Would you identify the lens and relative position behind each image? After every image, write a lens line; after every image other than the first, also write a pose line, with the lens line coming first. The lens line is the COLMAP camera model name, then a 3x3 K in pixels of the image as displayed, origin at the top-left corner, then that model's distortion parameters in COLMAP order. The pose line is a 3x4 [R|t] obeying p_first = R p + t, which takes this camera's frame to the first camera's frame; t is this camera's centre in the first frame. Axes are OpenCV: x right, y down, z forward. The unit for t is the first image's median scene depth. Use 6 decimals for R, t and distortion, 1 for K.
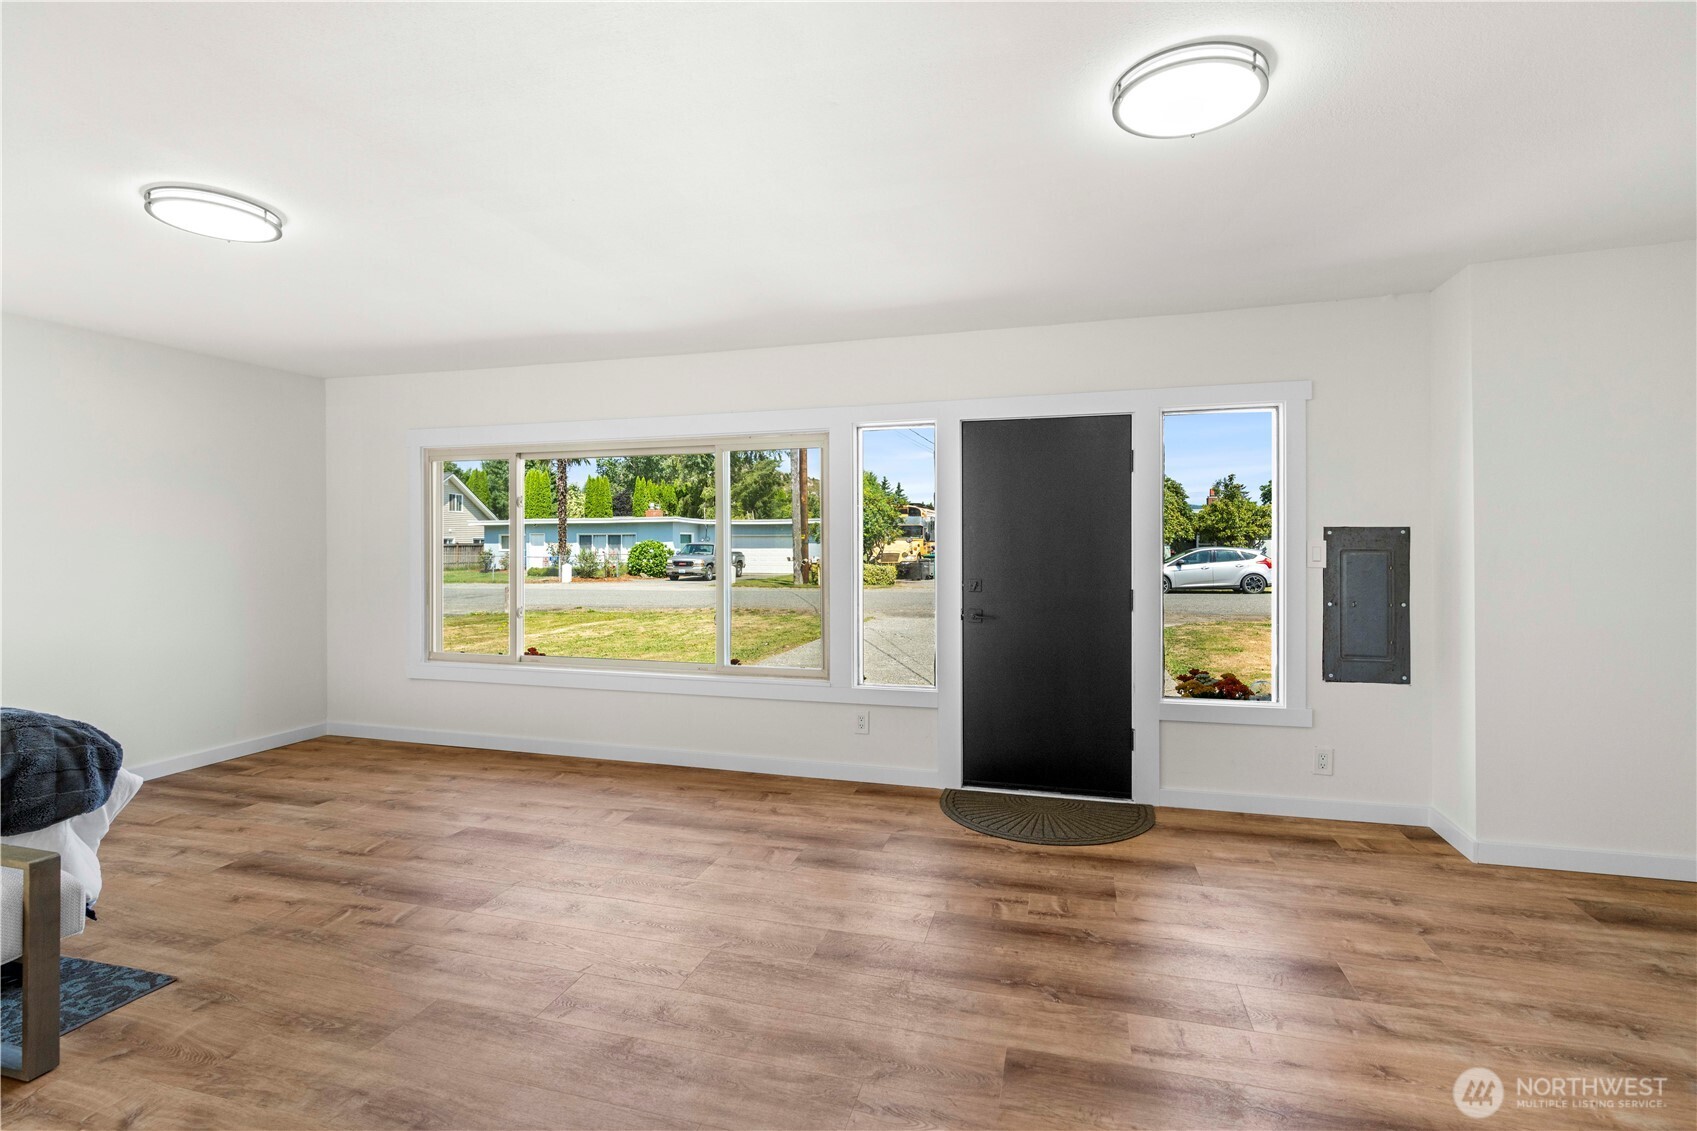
lens RADIAL K [[781.2, 0, 855.7], [0, 781.2, 556.8], [0, 0, 1]] dist [0.000193, -0.000375]
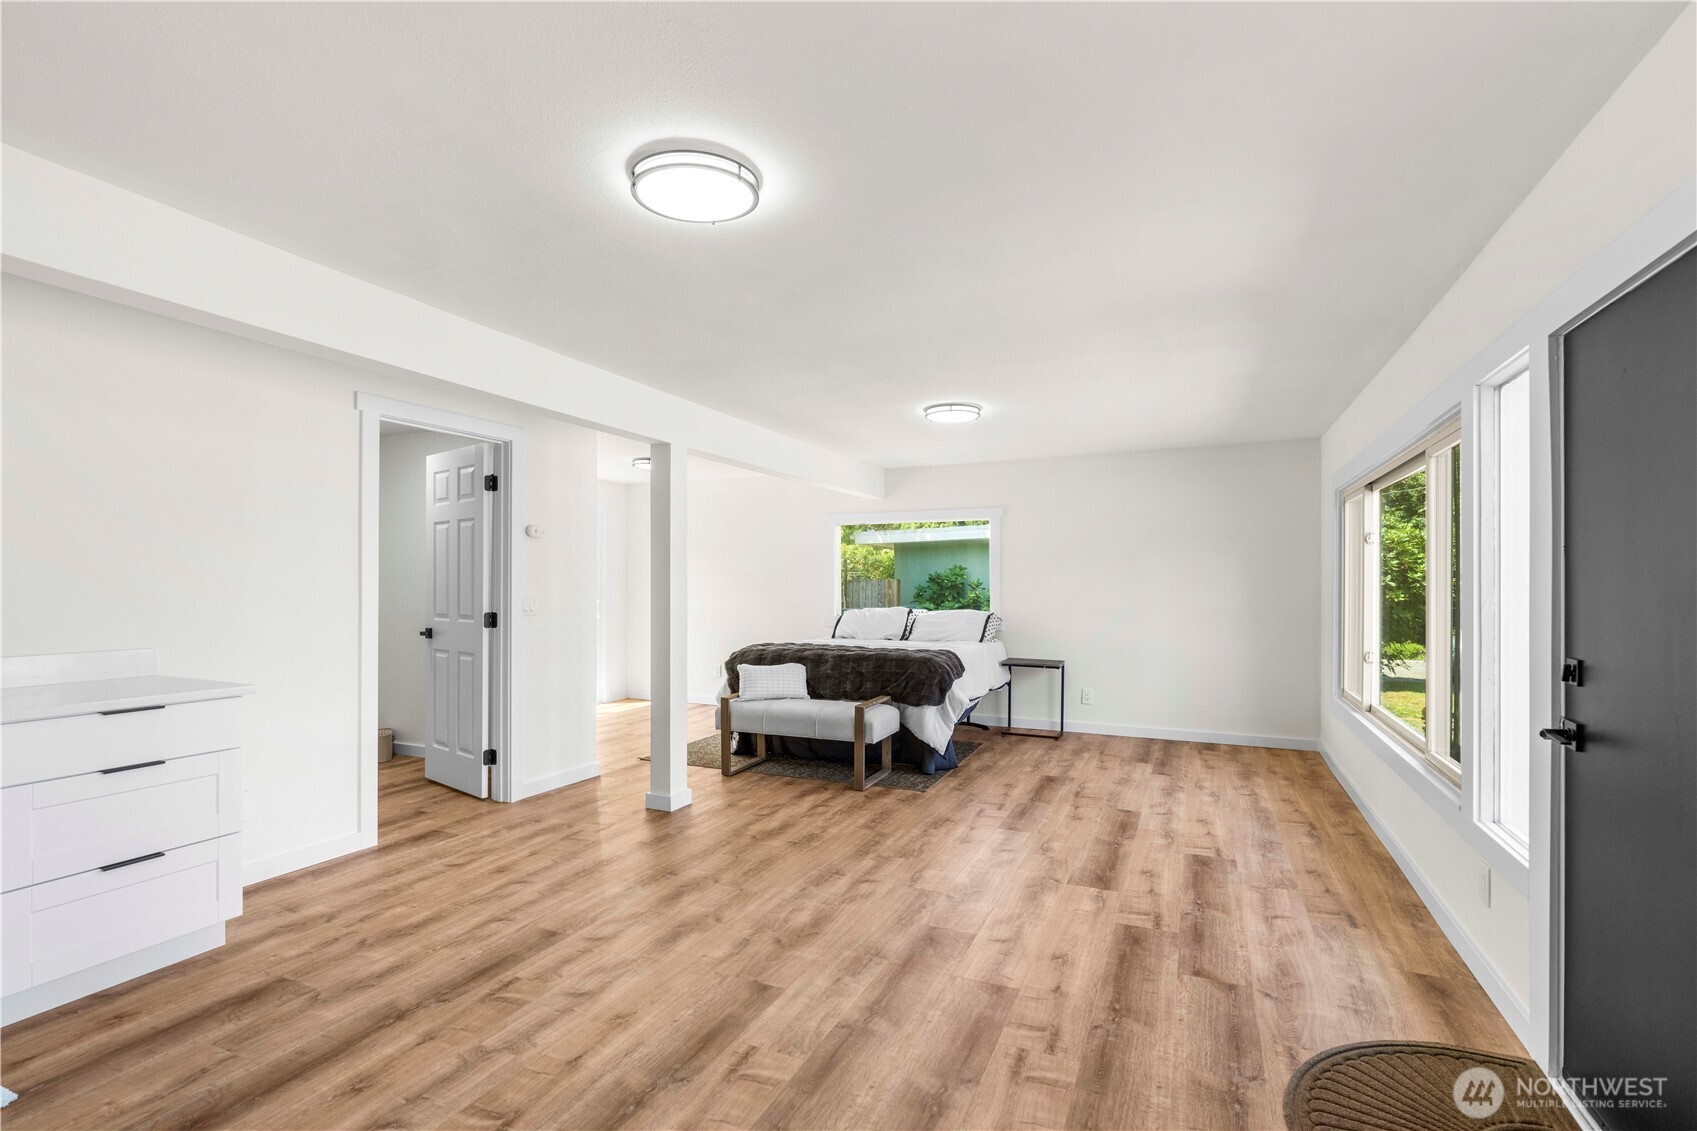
lens RADIAL K [[781.2, 0, 854.7], [0, 781.2, 574.0], [0, 0, 1]] dist [0.000193, -0.000375]
pose [[-0.151477, -0.011387, -0.988395, 0.898834], [-0.017176, 0.999813, -0.008886, -0.014148], [0.988312, 0.015631, -0.151644, 0.819793]]
